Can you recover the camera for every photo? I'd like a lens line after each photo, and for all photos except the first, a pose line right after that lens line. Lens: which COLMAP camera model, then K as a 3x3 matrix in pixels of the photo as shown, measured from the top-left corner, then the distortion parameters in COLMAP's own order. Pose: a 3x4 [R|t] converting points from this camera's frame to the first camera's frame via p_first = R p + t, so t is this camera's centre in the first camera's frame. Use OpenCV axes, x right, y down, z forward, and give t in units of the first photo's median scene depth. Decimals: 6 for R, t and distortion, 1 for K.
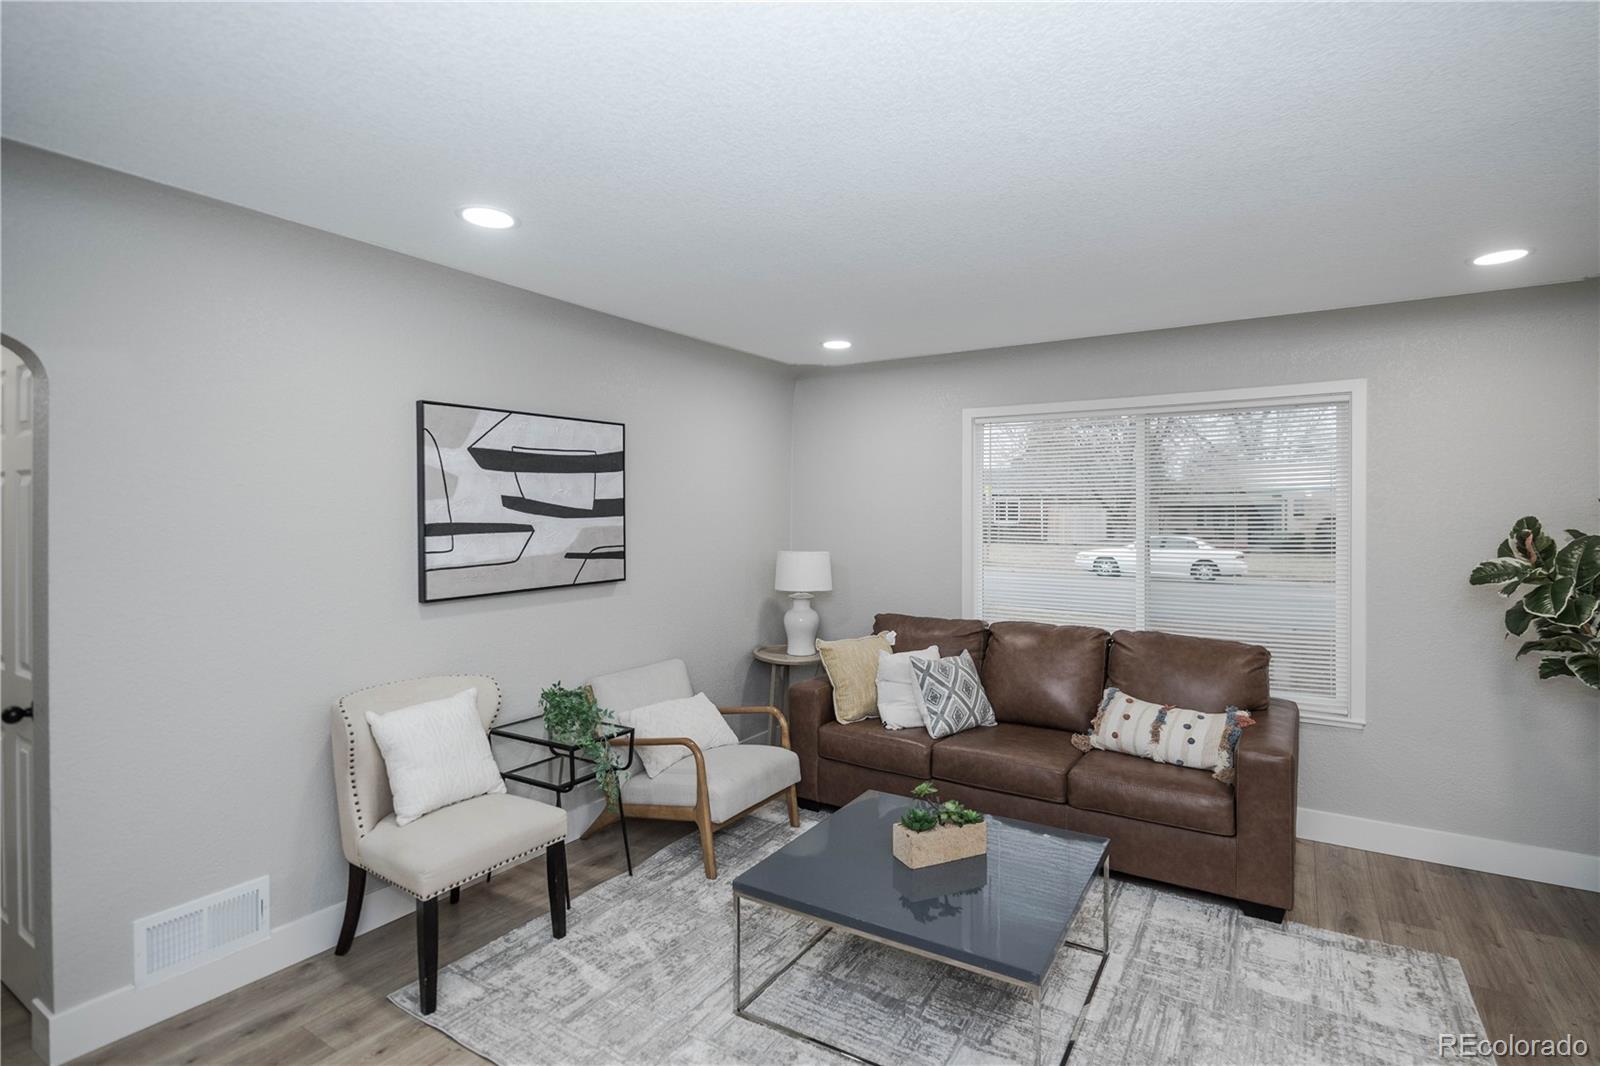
lens RADIAL K [[768.0, 0, 793.9], [0, 768.0, 516.6], [0, 0, 1]] dist [-0.001744, -0.009762]
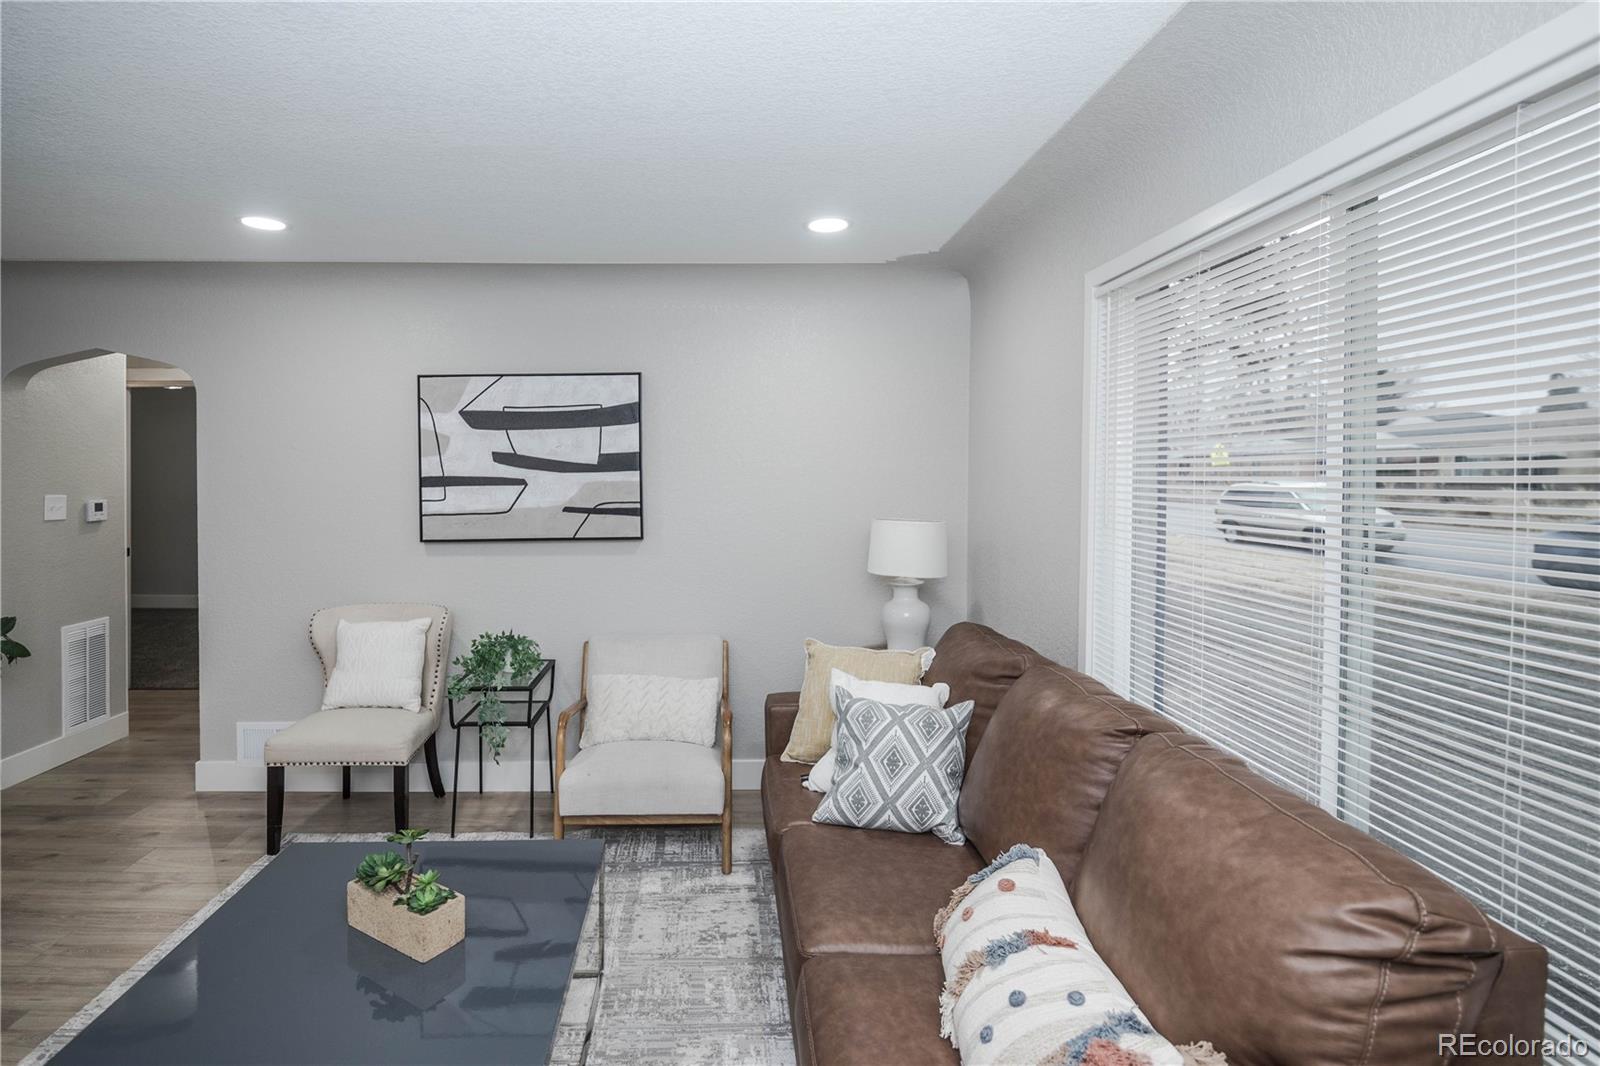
lens RADIAL K [[812.4, 0, 830.8], [0, 812.4, 487.3], [0, 0, 1]] dist [0.001722, -0.008462]
pose [[0.562894, 0.011428, -0.826450, 0.793017], [-0.003217, 0.999927, 0.011636, 0.007752], [0.826523, -0.003891, 0.562890, 0.684056]]
